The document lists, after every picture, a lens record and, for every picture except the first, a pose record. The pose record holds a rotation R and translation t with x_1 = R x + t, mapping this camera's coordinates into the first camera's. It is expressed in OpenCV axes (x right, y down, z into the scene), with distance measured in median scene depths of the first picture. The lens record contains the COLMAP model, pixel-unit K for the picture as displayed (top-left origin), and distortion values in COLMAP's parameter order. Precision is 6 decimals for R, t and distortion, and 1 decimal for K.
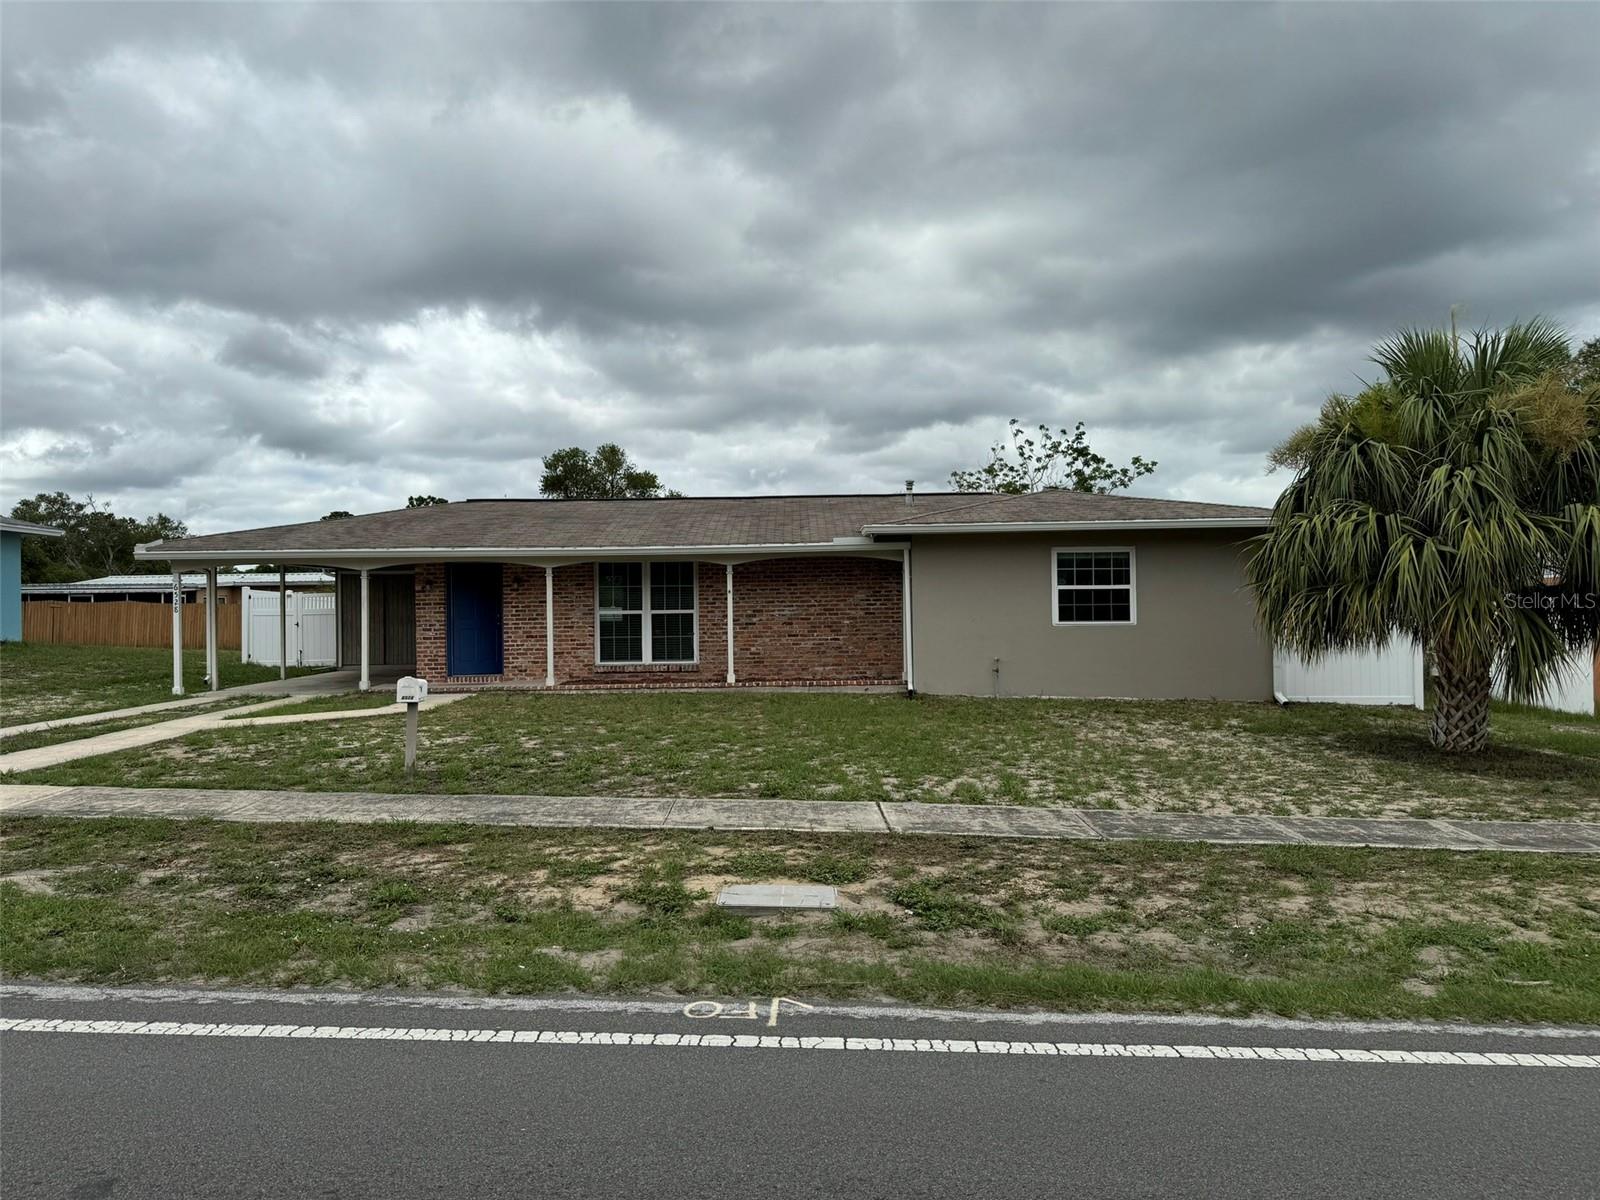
lens RADIAL K [[1109.8, 0, 800.0], [0, 1109.8, 600.0], [0, 0, 1]] dist [0.199695, -0.322264]
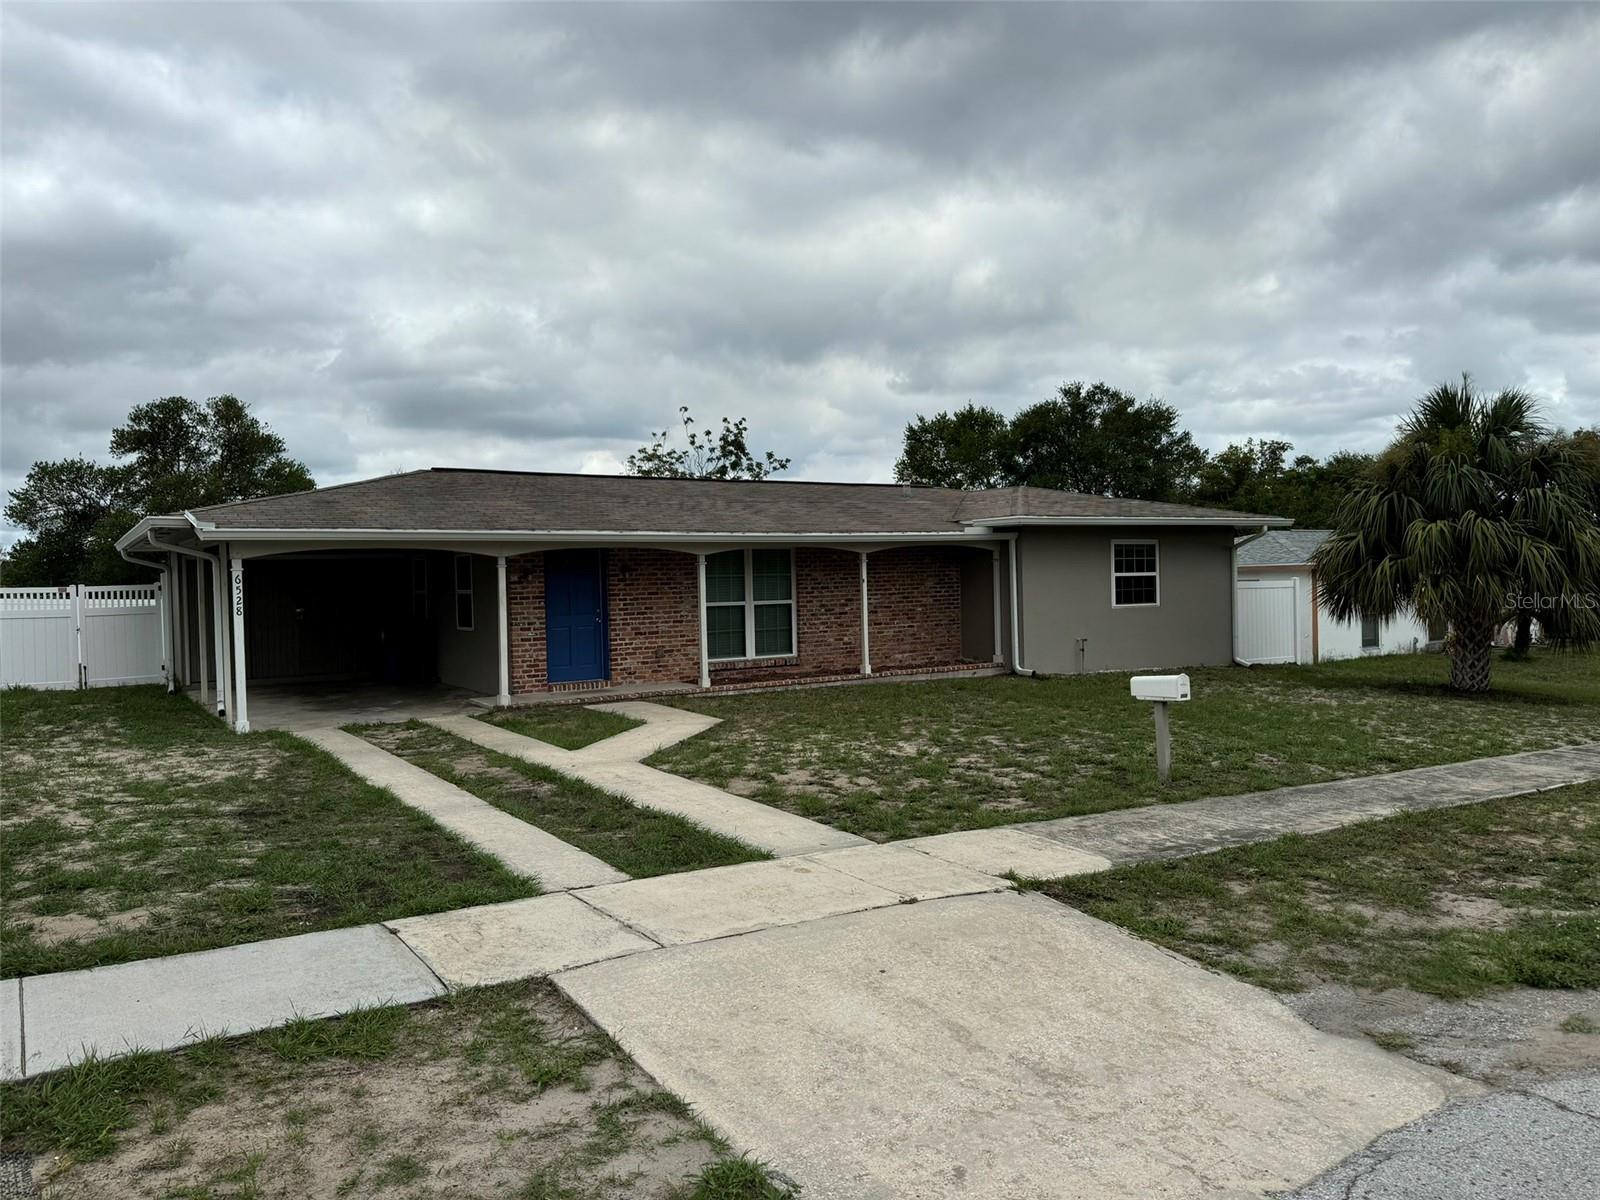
lens RADIAL K [[1136.0, 0, 833.8], [0, 1136.0, 606.1], [0, 0, 1]] dist [0.073026, -0.095169]
pose [[0.819042, -0.019582, 0.573399, -0.623555], [0.009997, 0.999753, 0.019863, -0.004810], [-0.573646, -0.010537, 0.819035, 0.188044]]
